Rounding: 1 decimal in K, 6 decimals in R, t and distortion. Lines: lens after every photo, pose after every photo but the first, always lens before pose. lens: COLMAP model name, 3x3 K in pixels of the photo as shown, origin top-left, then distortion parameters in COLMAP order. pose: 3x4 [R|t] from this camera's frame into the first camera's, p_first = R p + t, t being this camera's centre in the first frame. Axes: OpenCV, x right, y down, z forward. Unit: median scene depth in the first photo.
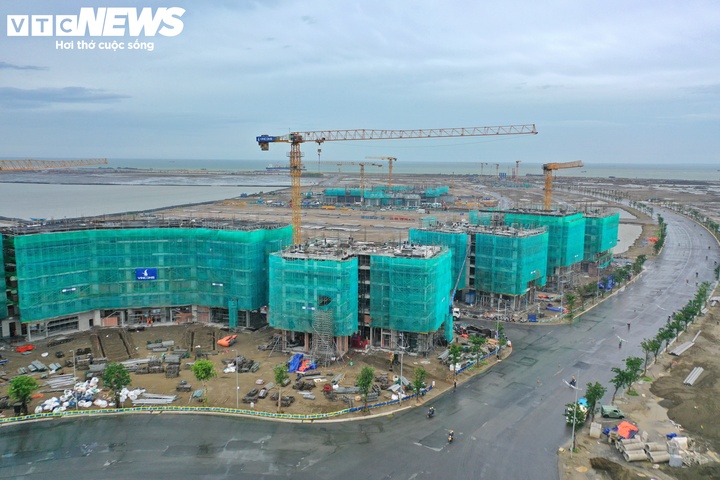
lens RADIAL K [[564.6, 0, 360.6], [0, 564.6, 237.1], [0, 0, 1]] dist [0.007512, -0.000270]
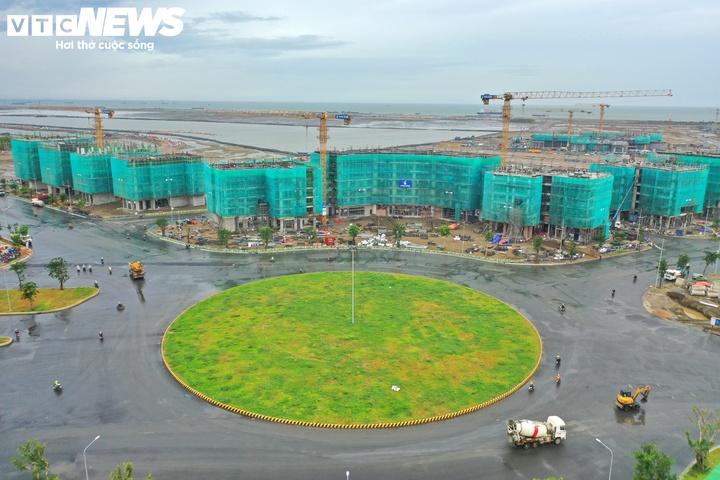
lens RADIAL K [[564.6, 0, 366.8], [0, 564.6, 242.1], [0, 0, 1]] dist [0.007512, -0.000270]
pose [[0.938589, 0.085062, -0.334388, 0.065976], [-0.049885, 0.992407, 0.112429, 0.056528], [0.341413, -0.088844, 0.935705, -0.549681]]
